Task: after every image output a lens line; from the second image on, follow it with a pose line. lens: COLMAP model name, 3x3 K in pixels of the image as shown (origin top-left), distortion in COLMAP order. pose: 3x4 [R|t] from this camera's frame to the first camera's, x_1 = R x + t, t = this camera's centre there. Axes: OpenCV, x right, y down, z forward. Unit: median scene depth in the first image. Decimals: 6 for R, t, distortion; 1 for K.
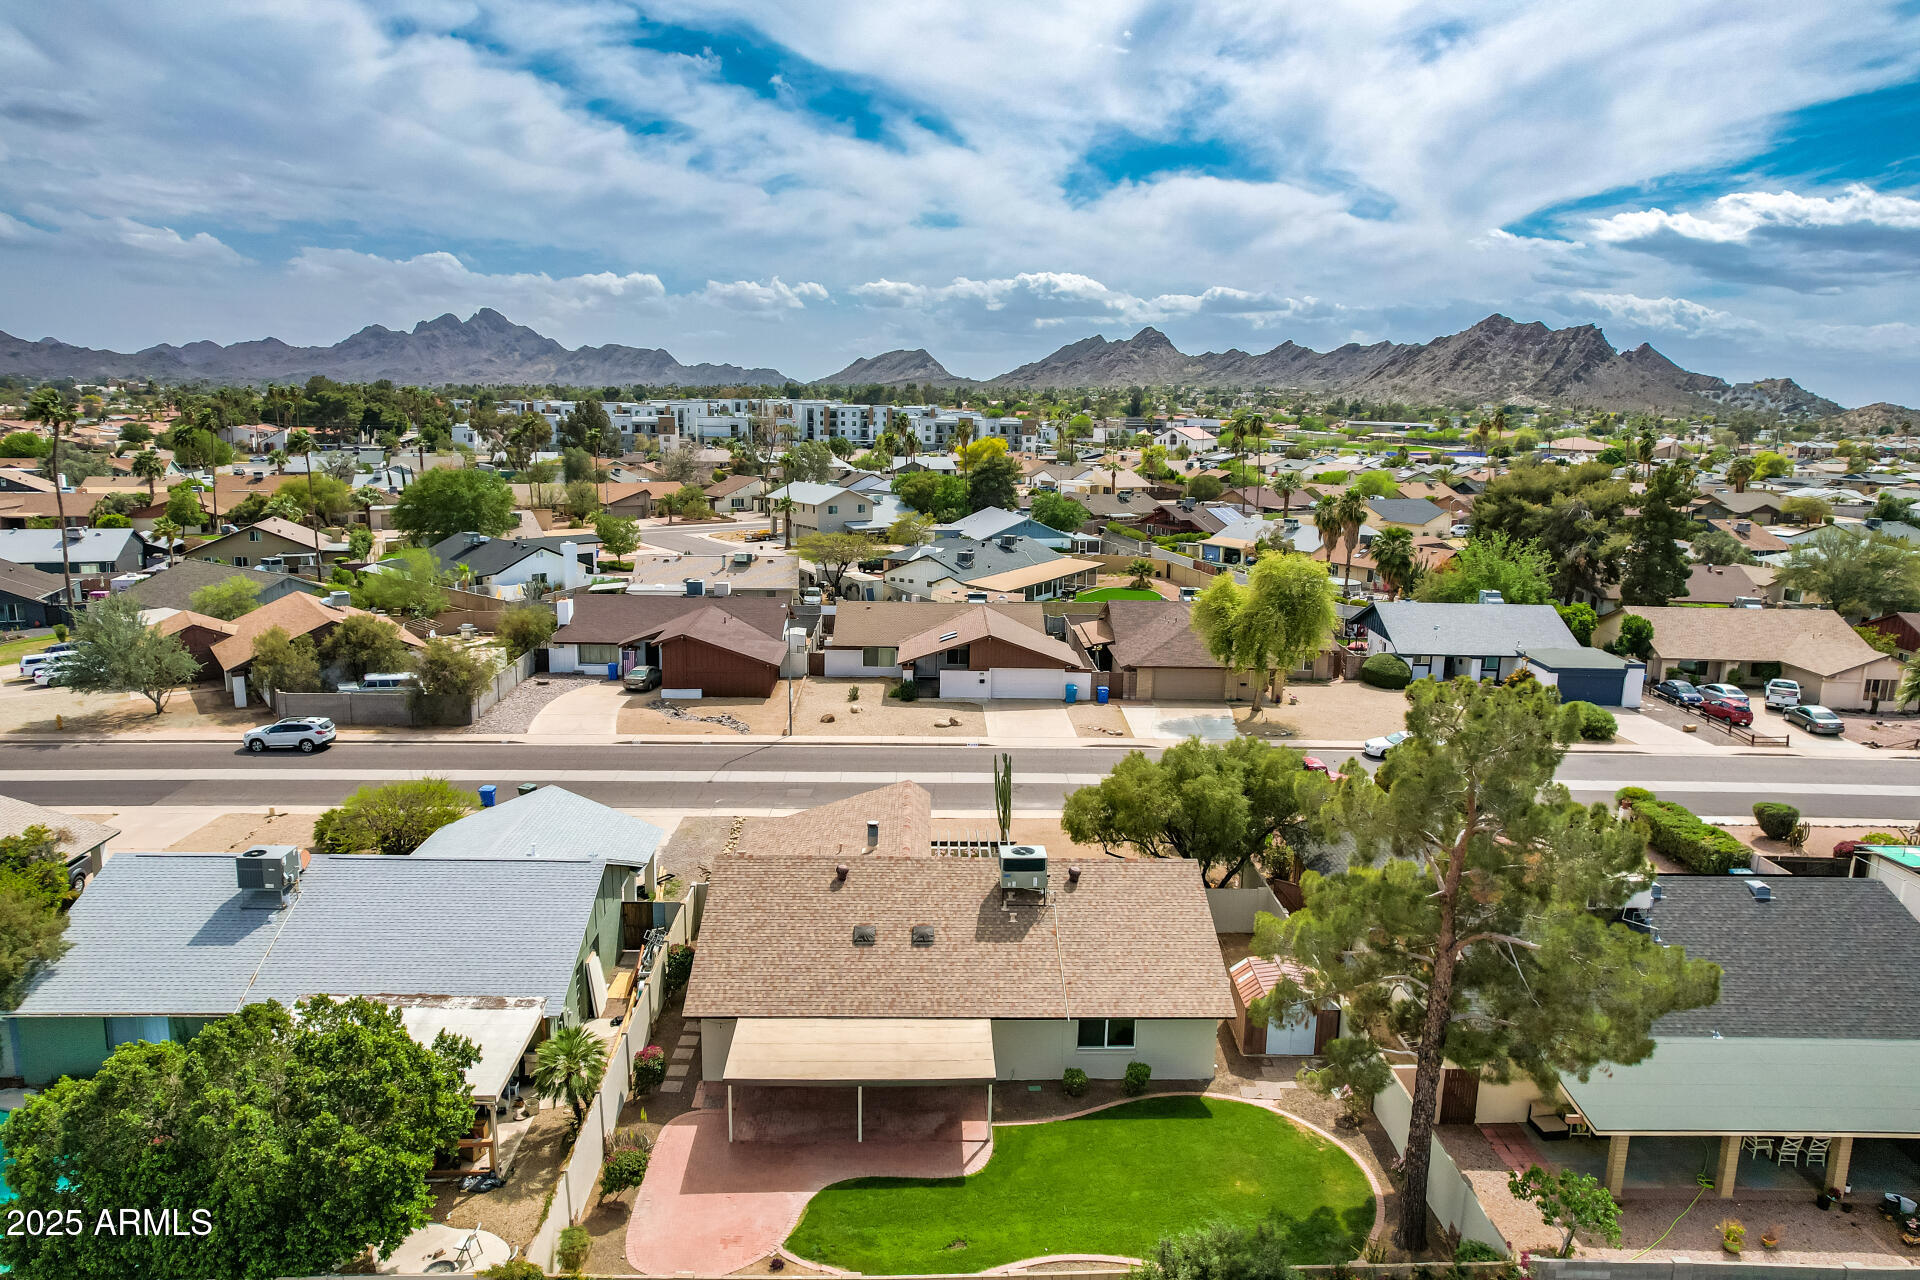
lens RADIAL K [[1240.4, 0, 963.8], [0, 1240.4, 649.3], [0, 0, 1]] dist [-0.065615, 0.052465]
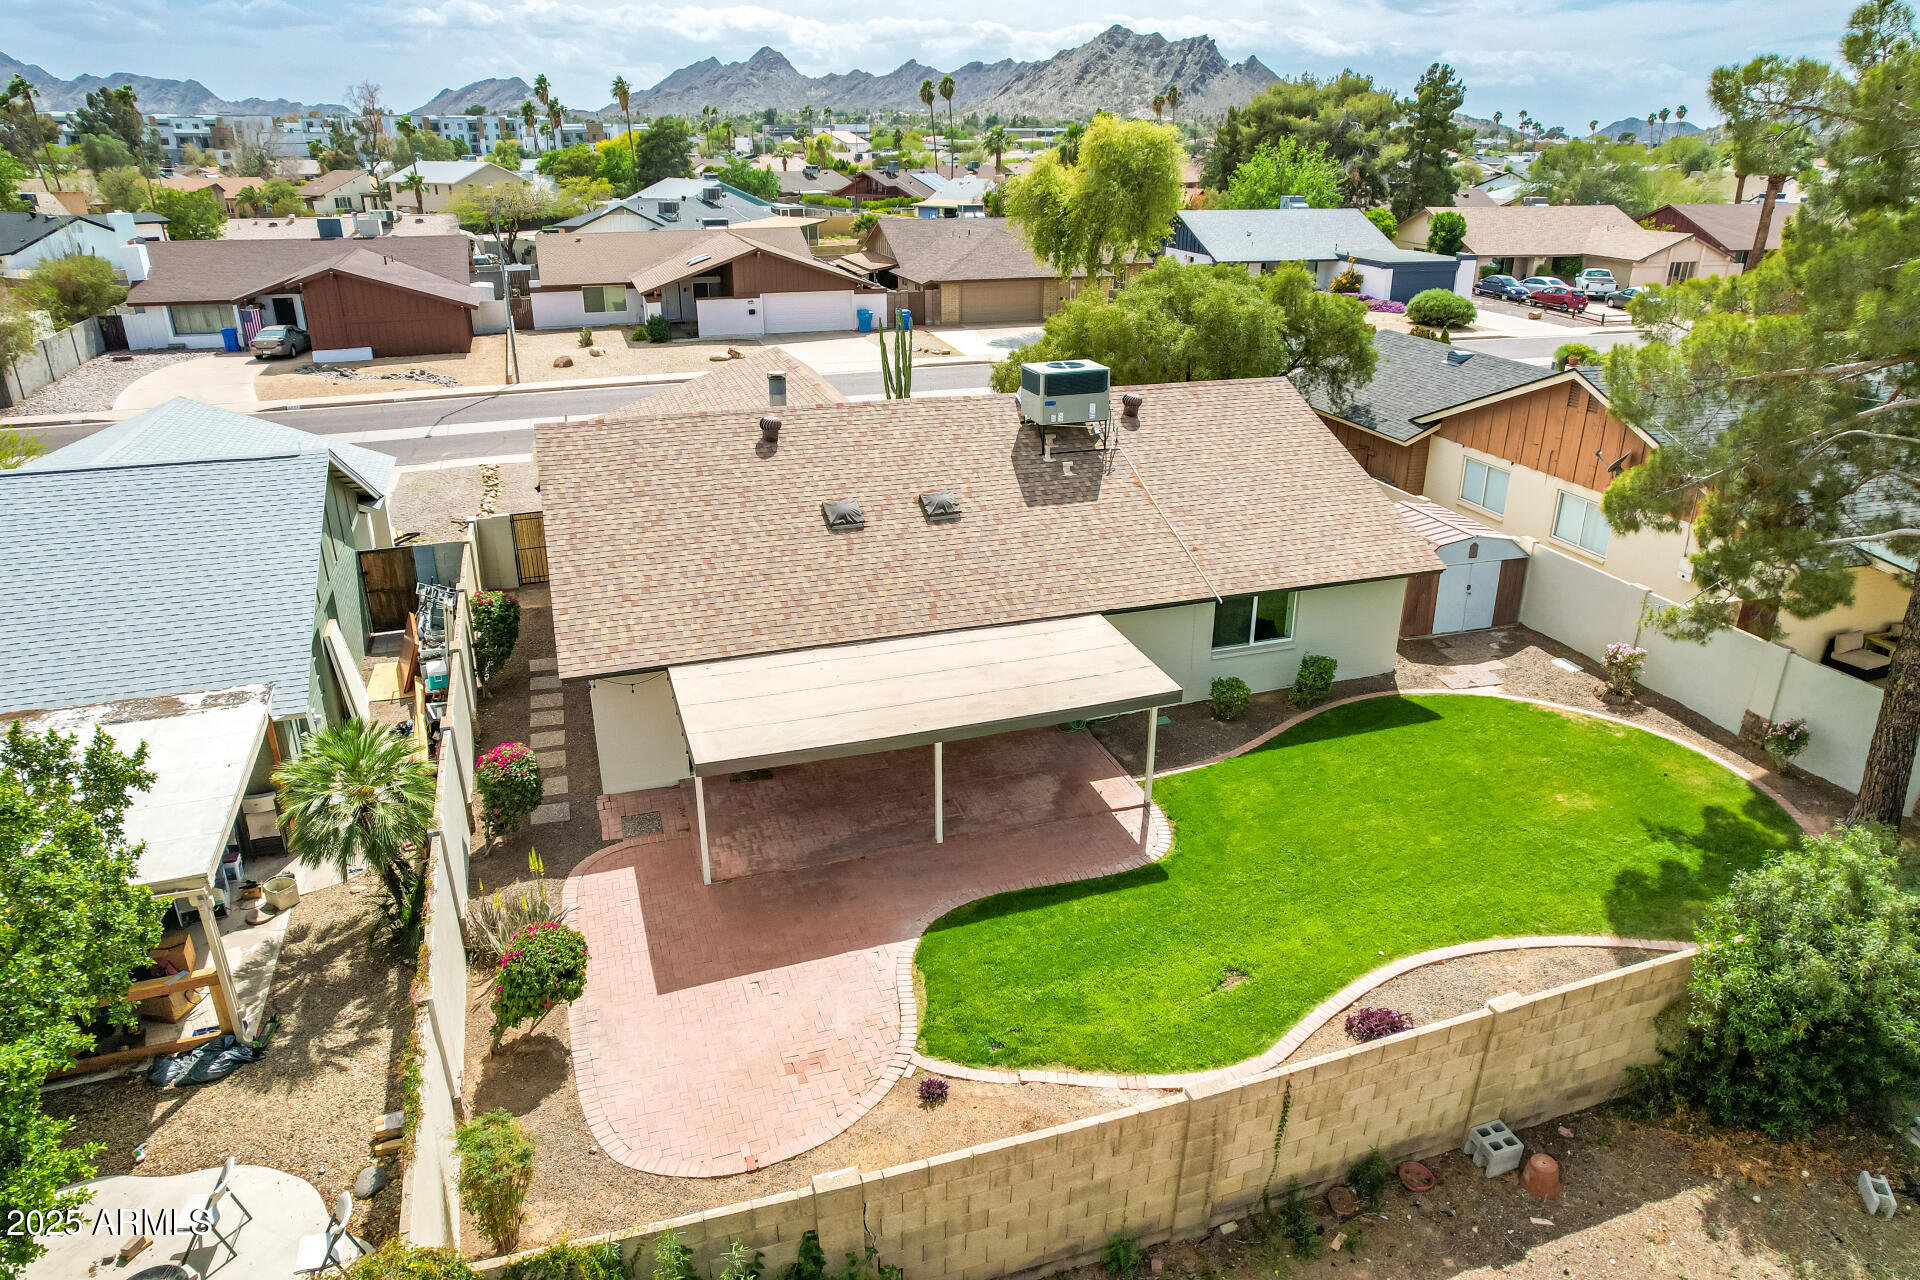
lens RADIAL K [[1234.2, 0, 966.7], [0, 1234.2, 635.5], [0, 0, 1]] dist [-0.072158, 0.062928]
pose [[0.957587, -0.125467, 0.259394, -0.172661], [0.072929, 0.976445, 0.203070, 0.164771], [-0.278763, -0.175539, 0.944181, 0.408116]]
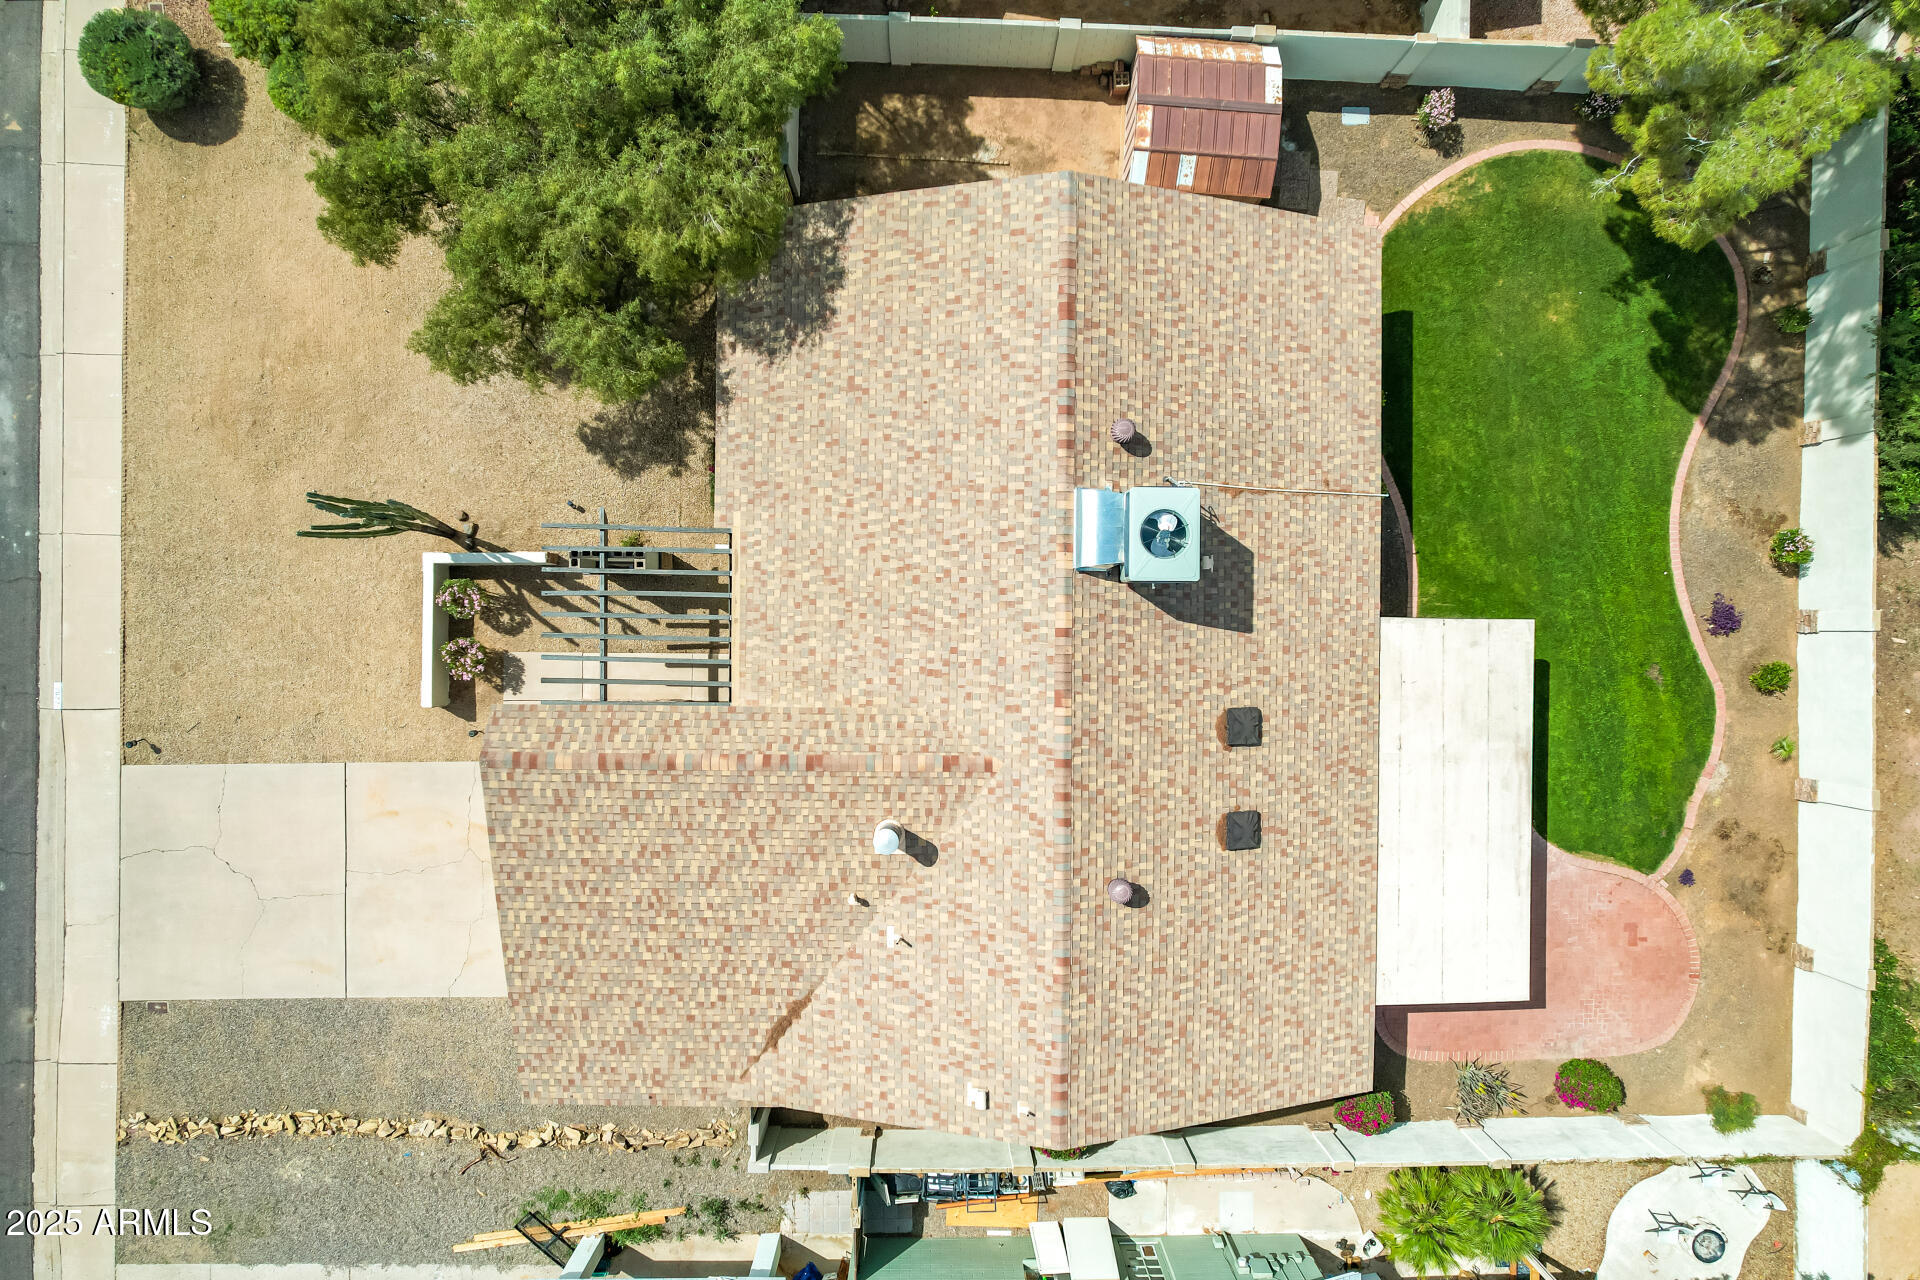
lens RADIAL K [[1259.5, 0, 960.0], [0, 1259.5, 640.0], [0, 0, 1]] dist [-0.104496, 0.105289]
pose [[0.043396, -0.998766, -0.024162, 0.014074], [0.171908, -0.016359, 0.984977, -0.335985], [-0.984157, -0.046897, 0.170986, 0.981714]]
